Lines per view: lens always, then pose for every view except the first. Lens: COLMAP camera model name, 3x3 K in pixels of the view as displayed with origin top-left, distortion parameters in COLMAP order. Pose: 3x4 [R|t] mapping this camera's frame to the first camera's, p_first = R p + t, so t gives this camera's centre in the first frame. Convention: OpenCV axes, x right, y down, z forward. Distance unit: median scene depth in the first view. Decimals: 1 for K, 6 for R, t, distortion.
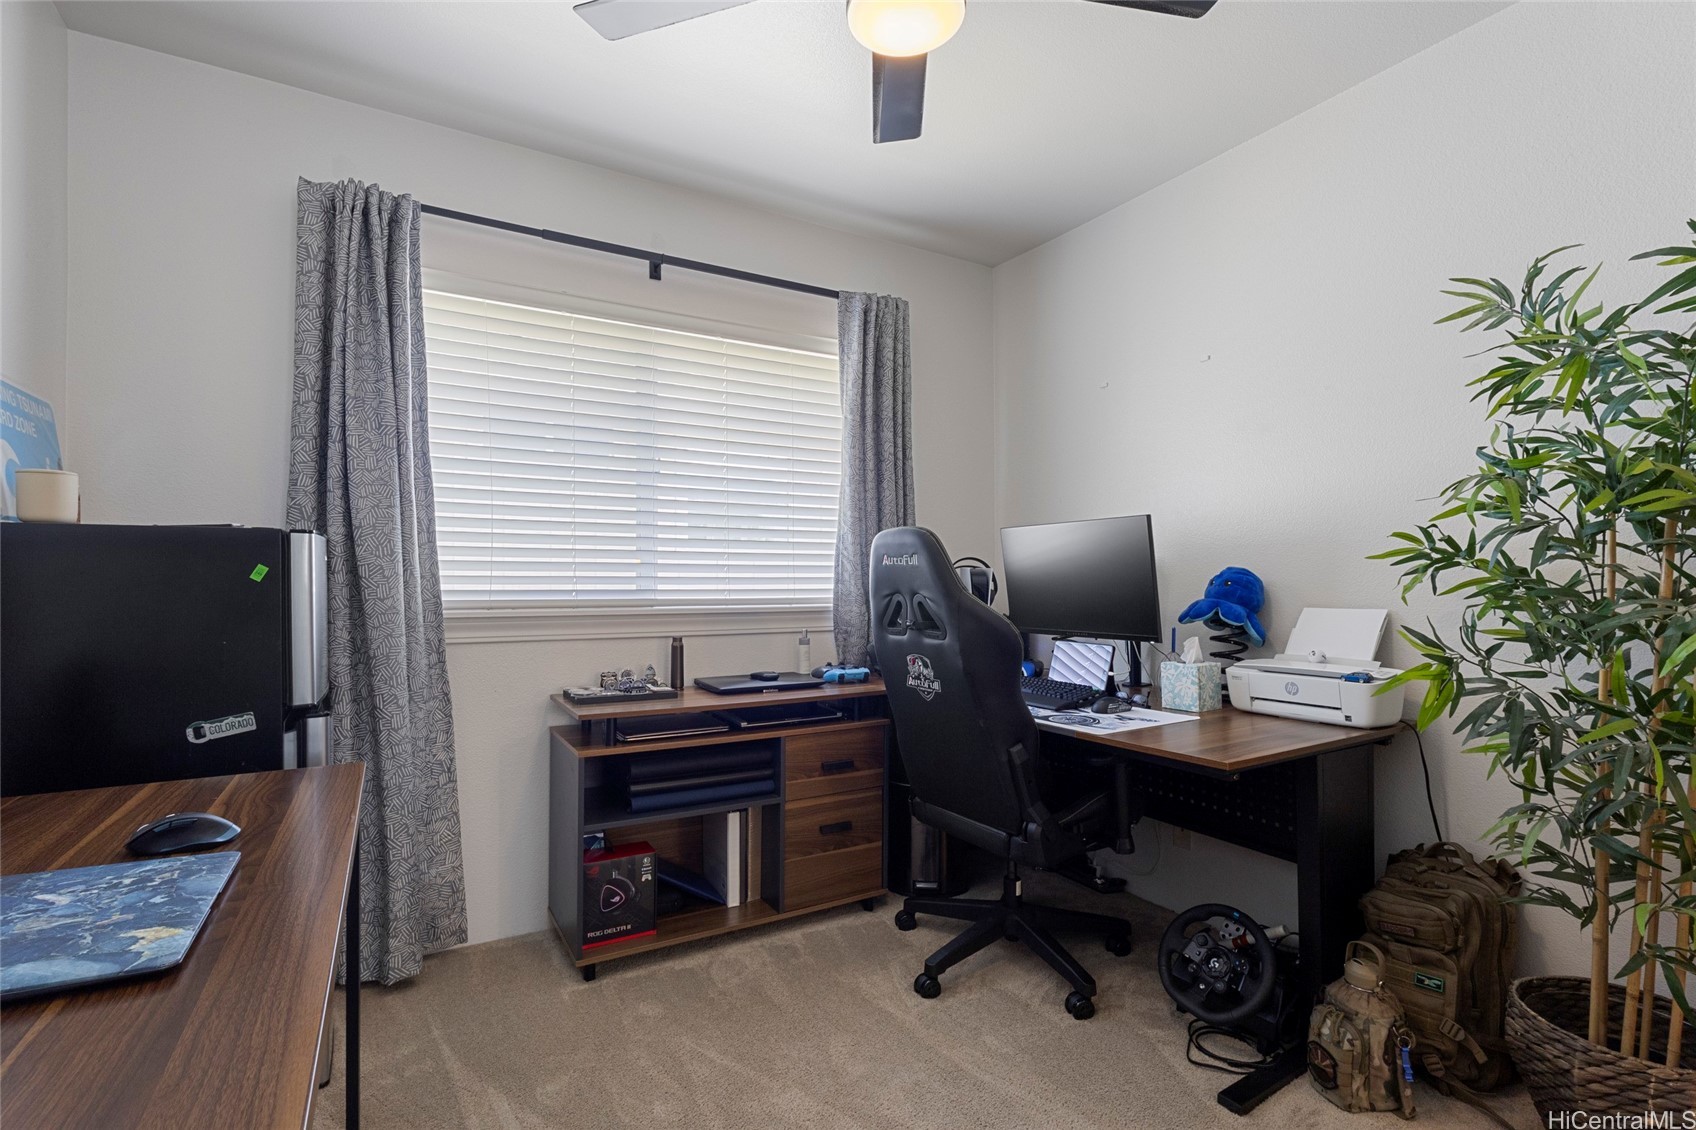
lens RADIAL K [[787.1, 0, 845.6], [0, 787.1, 570.3], [0, 0, 1]] dist [0.012594, -0.001144]
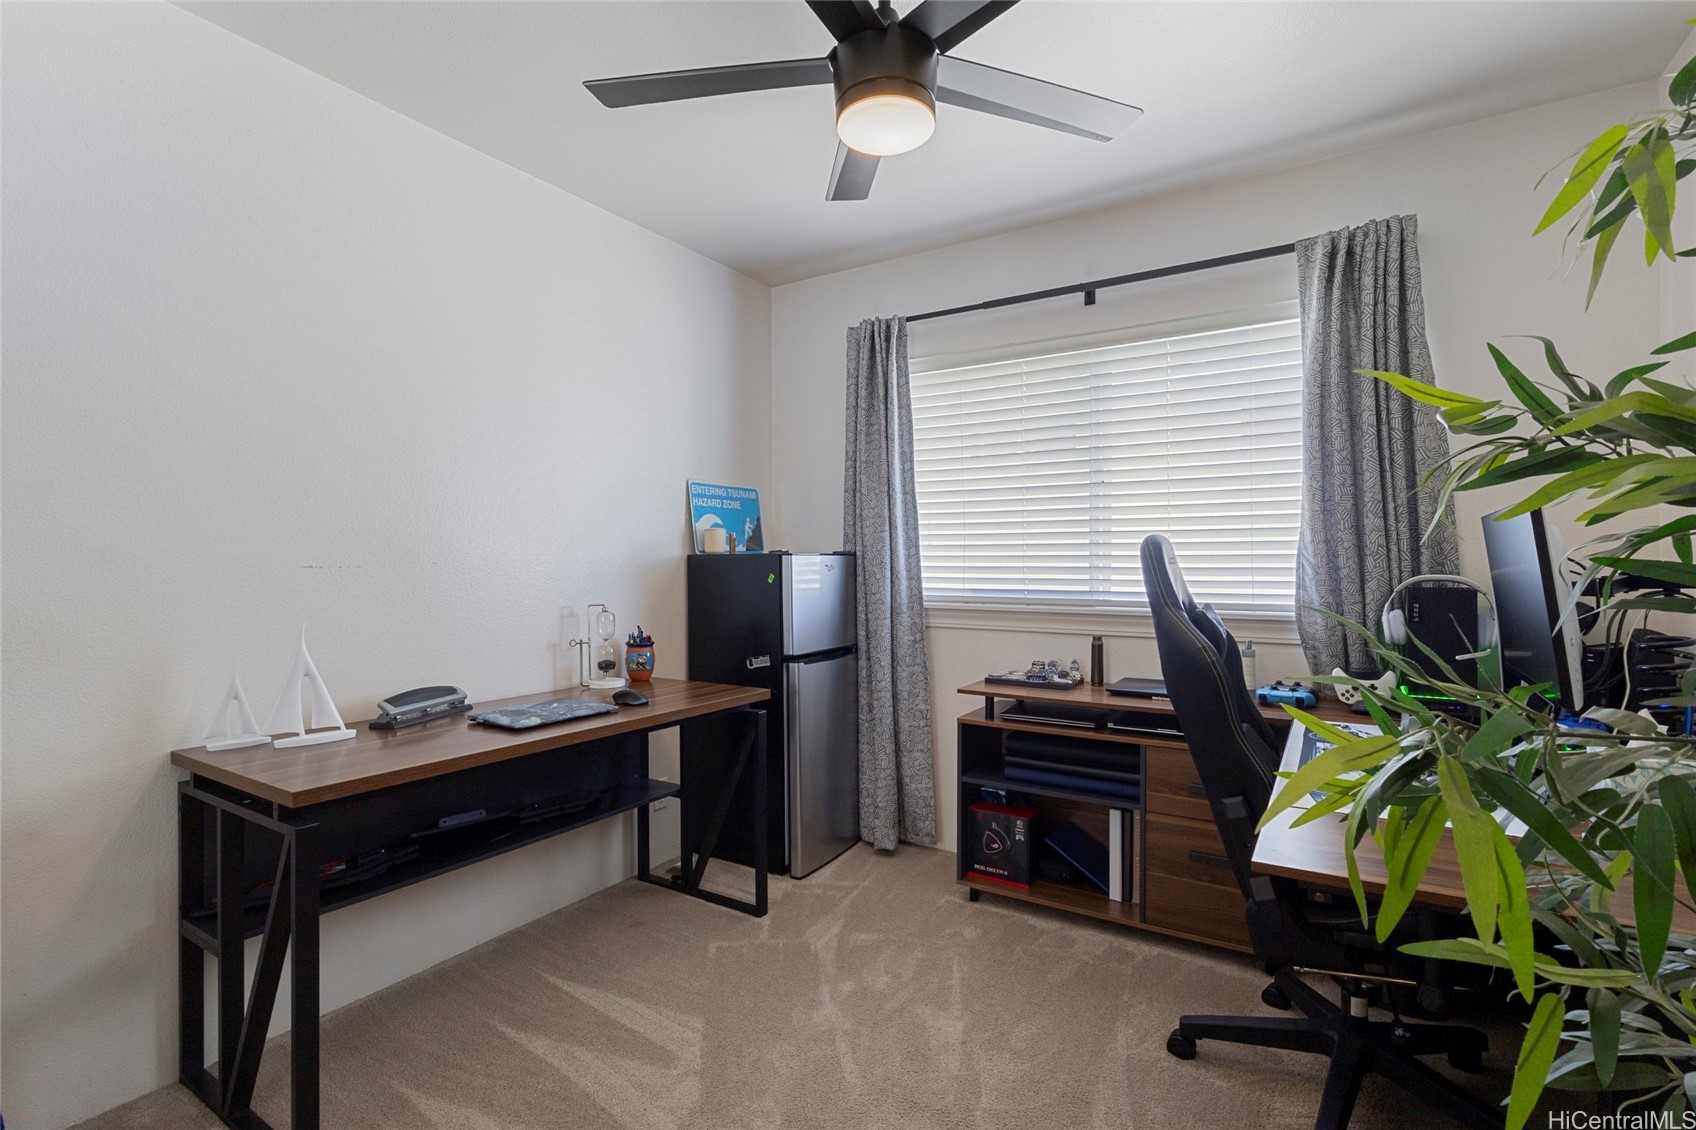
lens RADIAL K [[787.1, 0, 847.8], [0, 787.1, 565.2], [0, 0, 1]] dist [0.012594, -0.001144]
pose [[0.477180, 0.000488, -0.878805, 0.613200], [0.011380, 0.999913, 0.006734, -0.024650], [0.878732, -0.013214, 0.477133, 0.206569]]
